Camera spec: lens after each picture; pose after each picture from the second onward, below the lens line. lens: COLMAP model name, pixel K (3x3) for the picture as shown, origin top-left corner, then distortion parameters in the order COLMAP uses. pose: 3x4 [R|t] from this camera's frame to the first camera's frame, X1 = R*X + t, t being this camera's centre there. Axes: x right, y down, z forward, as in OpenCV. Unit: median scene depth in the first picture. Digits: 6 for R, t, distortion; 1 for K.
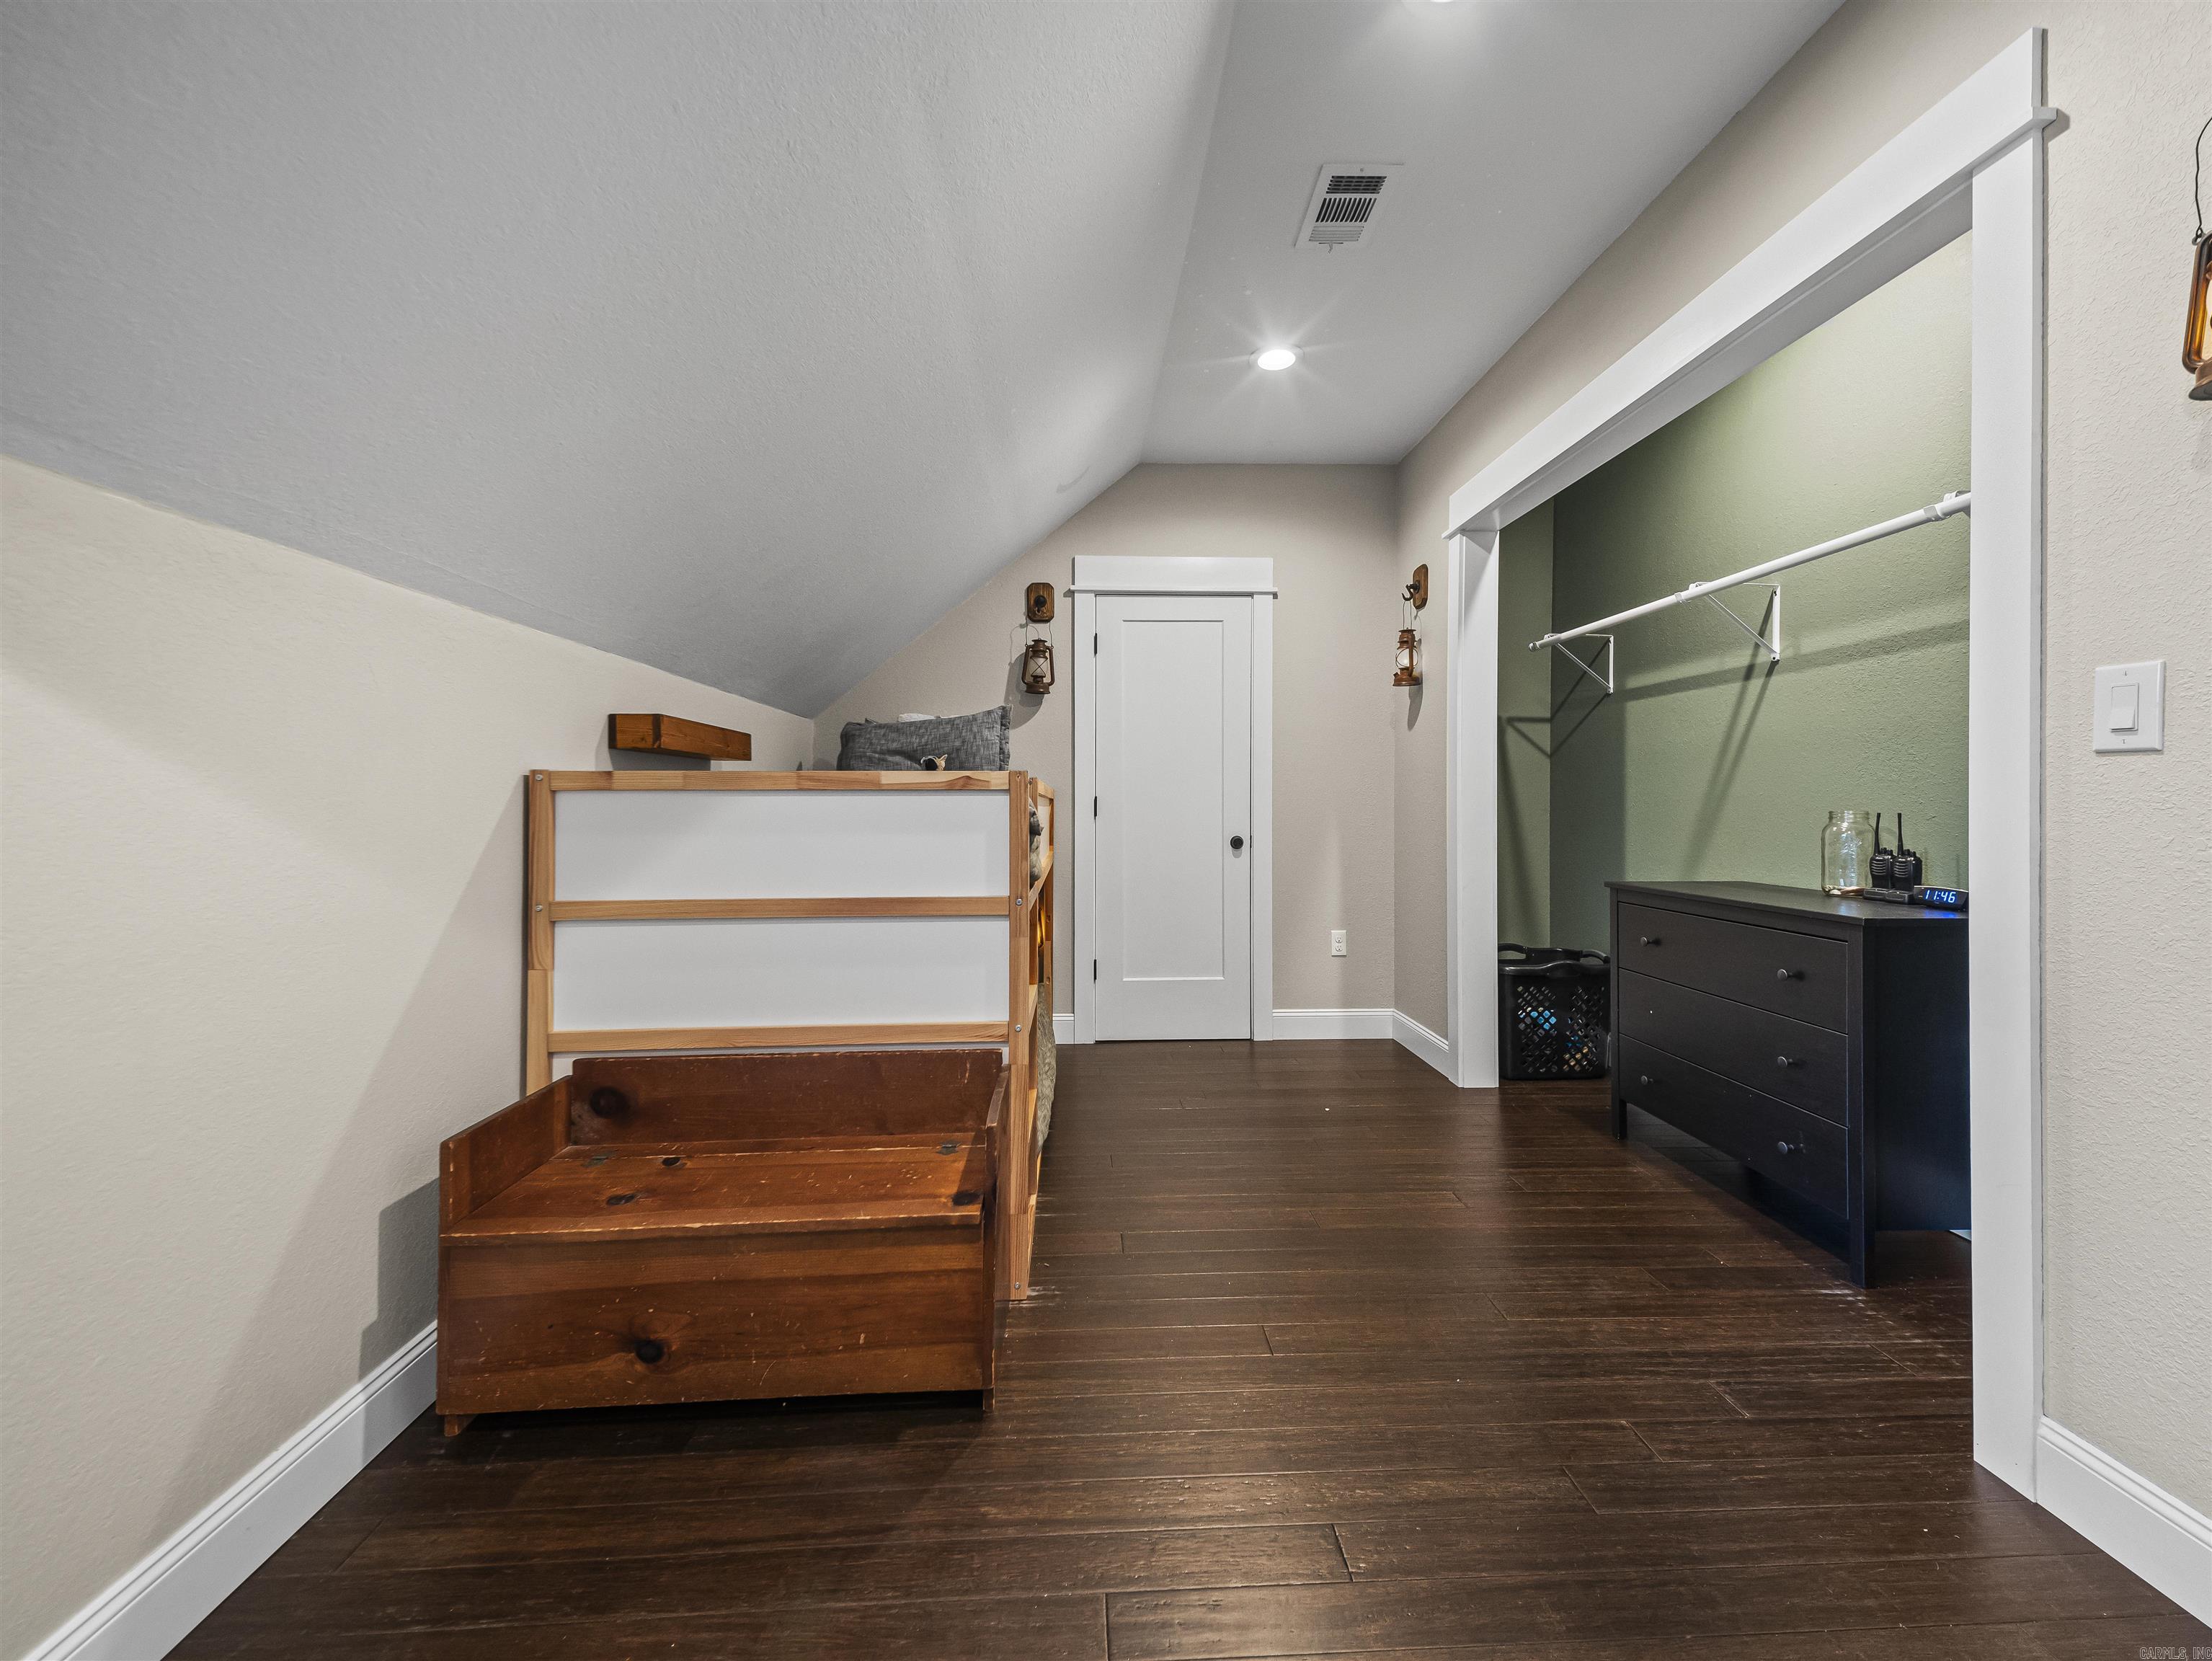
lens RADIAL K [[853.7, 0, 1117.5], [0, 853.7, 796.1], [0, 0, 1]] dist [0.023505, -0.001585]
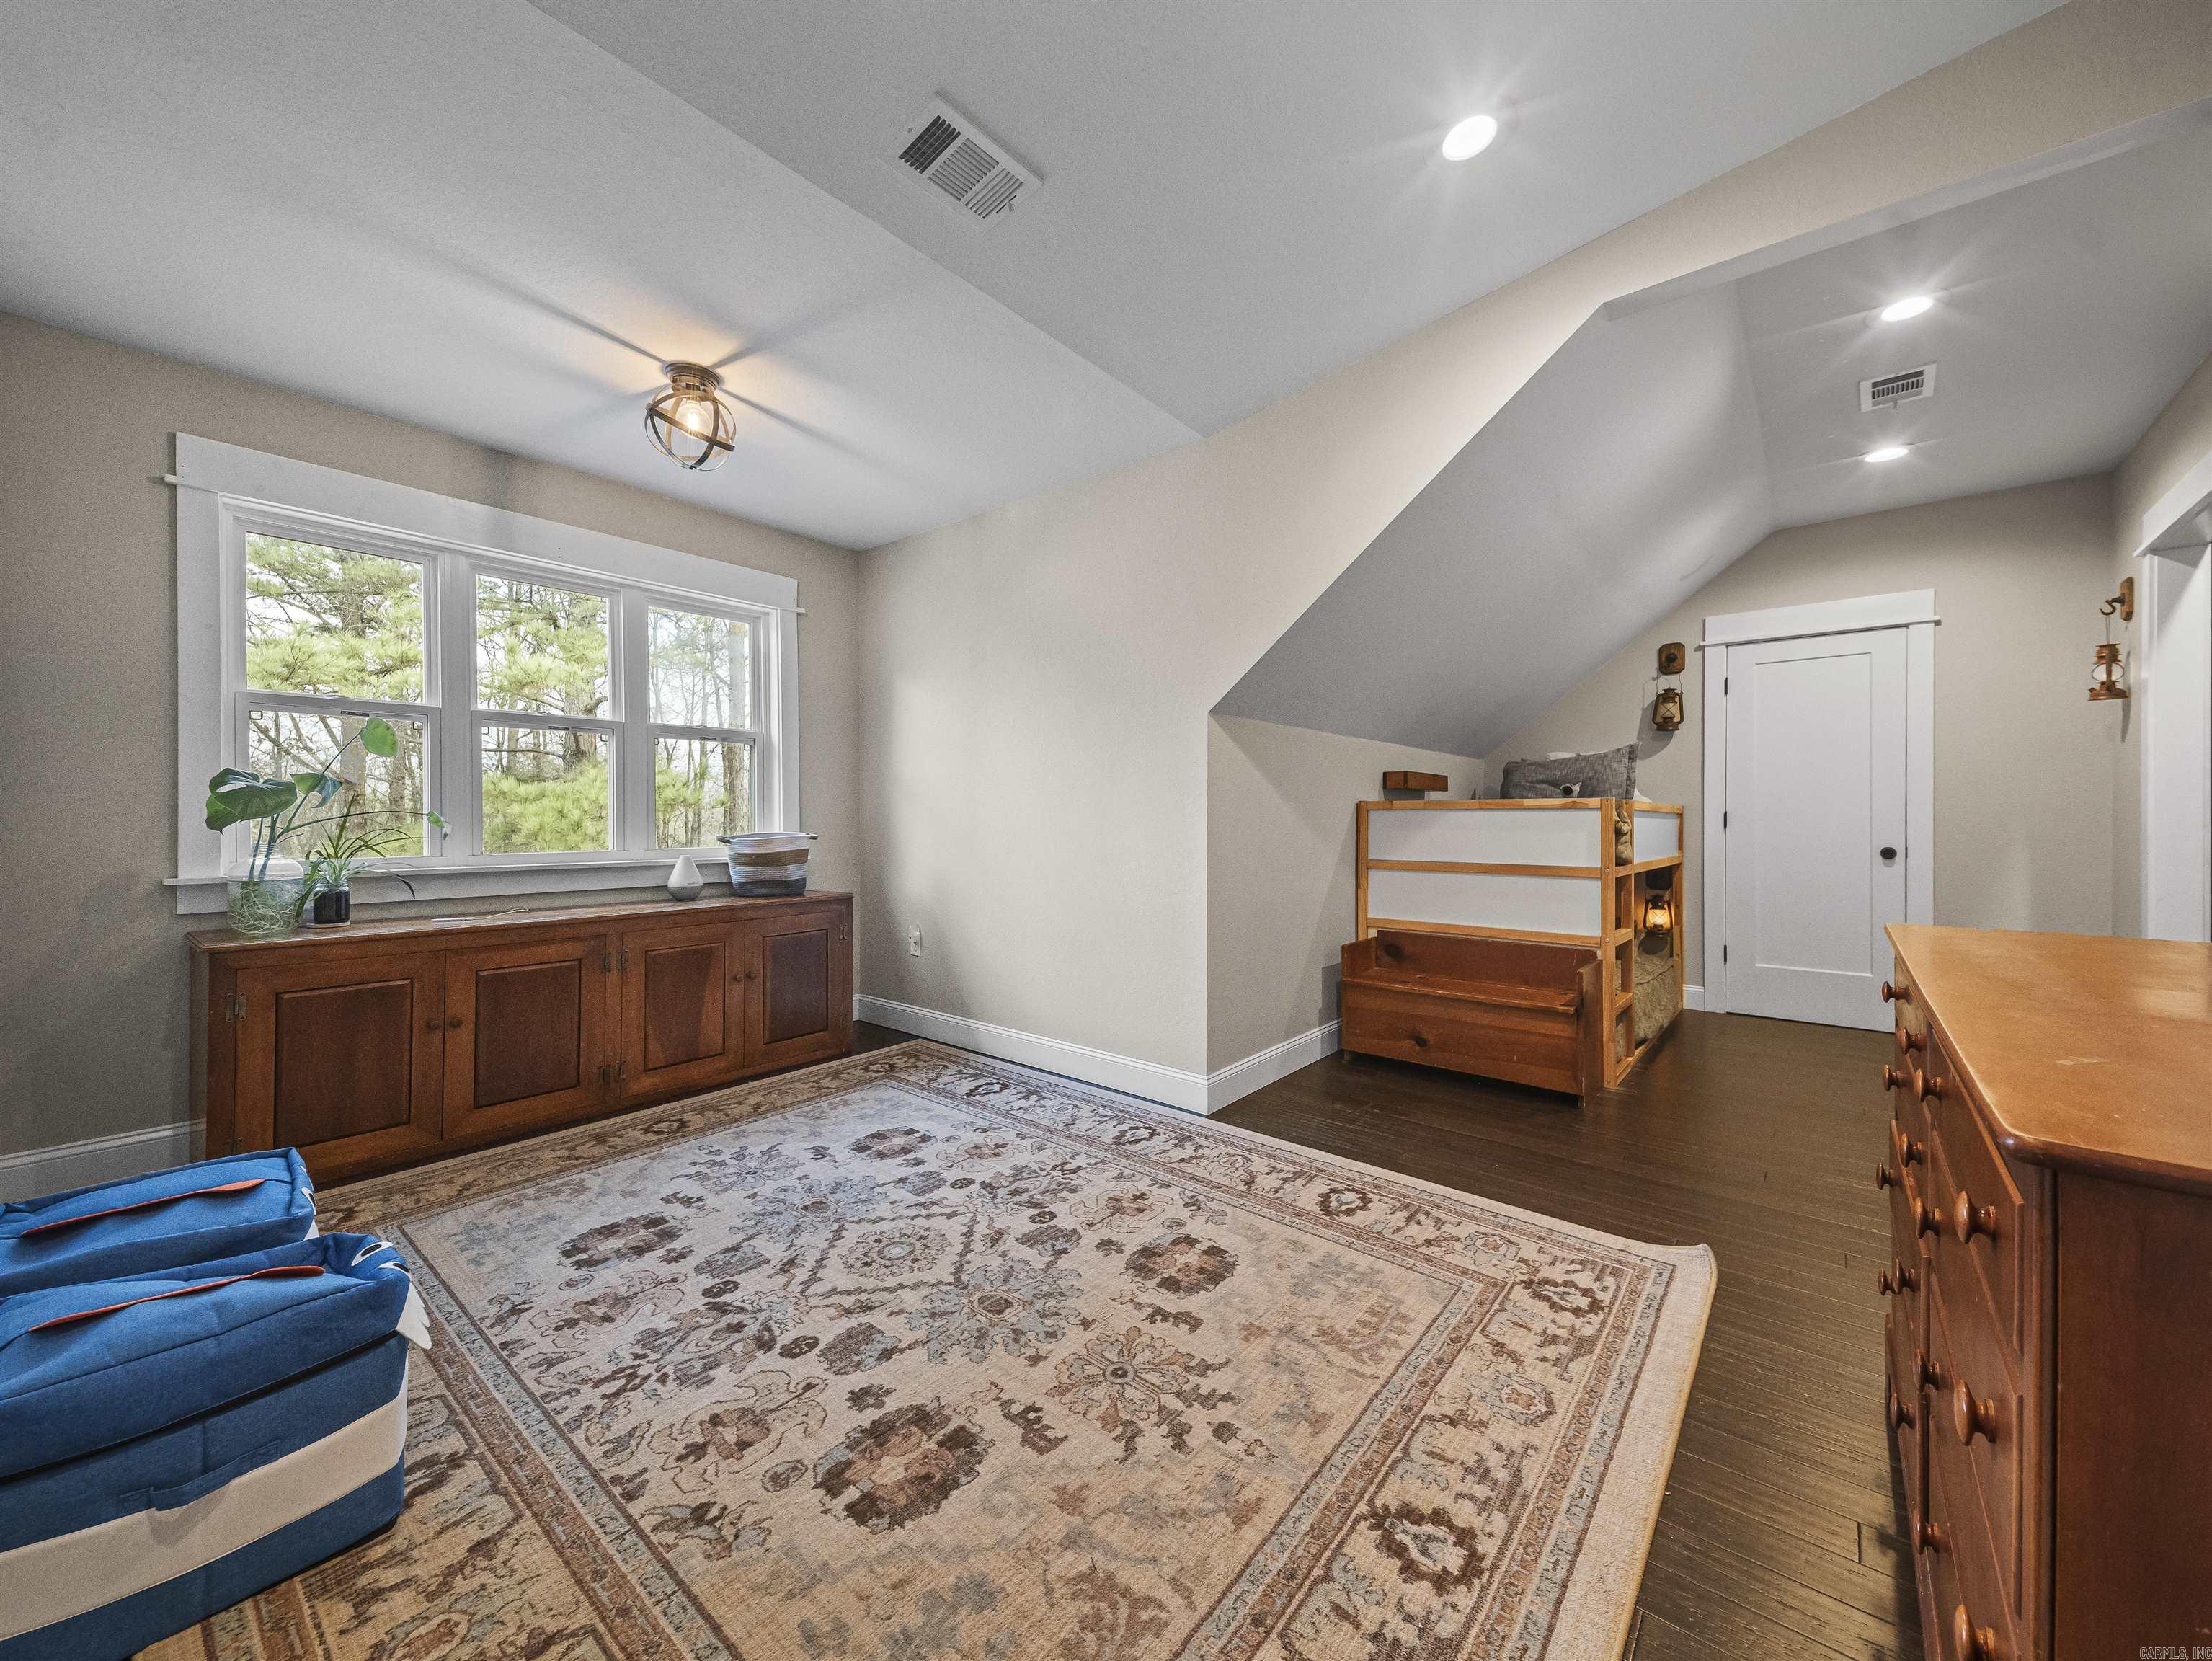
lens RADIAL K [[853.7, 0, 1092.9], [0, 853.7, 821.2], [0, 0, 1]] dist [0.023505, -0.001585]
pose [[0.725476, 0.003475, -0.688239, 0.220648], [0.003774, 0.999952, 0.009027, -0.000296], [0.688237, -0.009146, 0.725428, -0.679718]]
